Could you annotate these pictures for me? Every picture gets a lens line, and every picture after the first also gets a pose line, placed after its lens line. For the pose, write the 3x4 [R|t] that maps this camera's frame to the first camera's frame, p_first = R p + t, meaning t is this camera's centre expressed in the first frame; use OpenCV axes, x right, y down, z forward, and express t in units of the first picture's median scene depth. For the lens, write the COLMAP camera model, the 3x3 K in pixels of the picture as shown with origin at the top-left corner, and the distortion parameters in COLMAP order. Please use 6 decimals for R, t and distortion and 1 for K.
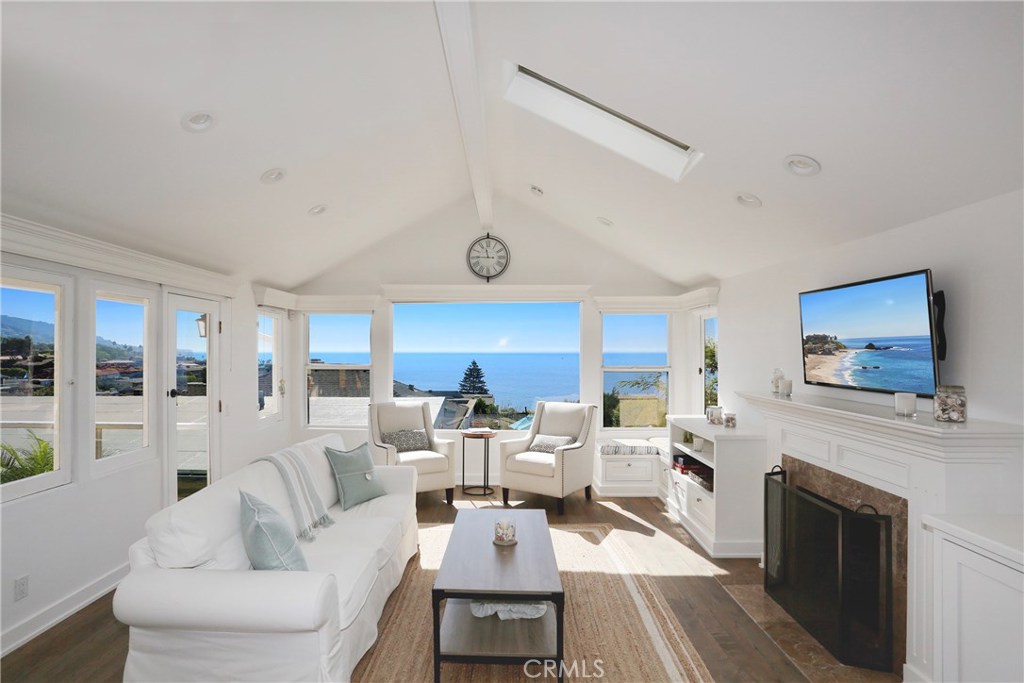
lens RADIAL K [[502.4, 0, 496.2], [0, 502.4, 342.5], [0, 0, 1]] dist [-0.077242, 0.034949]
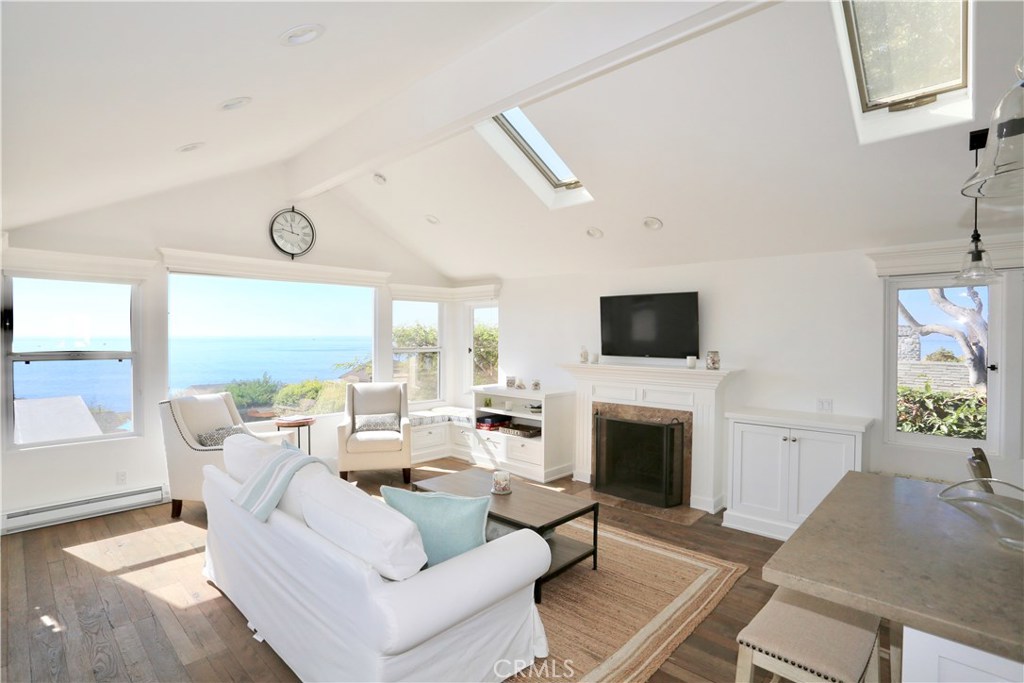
lens RADIAL K [[502.4, 0, 496.2], [0, 502.4, 342.5], [0, 0, 1]] dist [-0.077242, 0.034949]
pose [[0.678343, -0.008104, 0.734701, -0.518151], [-0.013235, 0.999642, 0.023246, 0.008350], [-0.734626, -0.025493, 0.677993, 0.116018]]
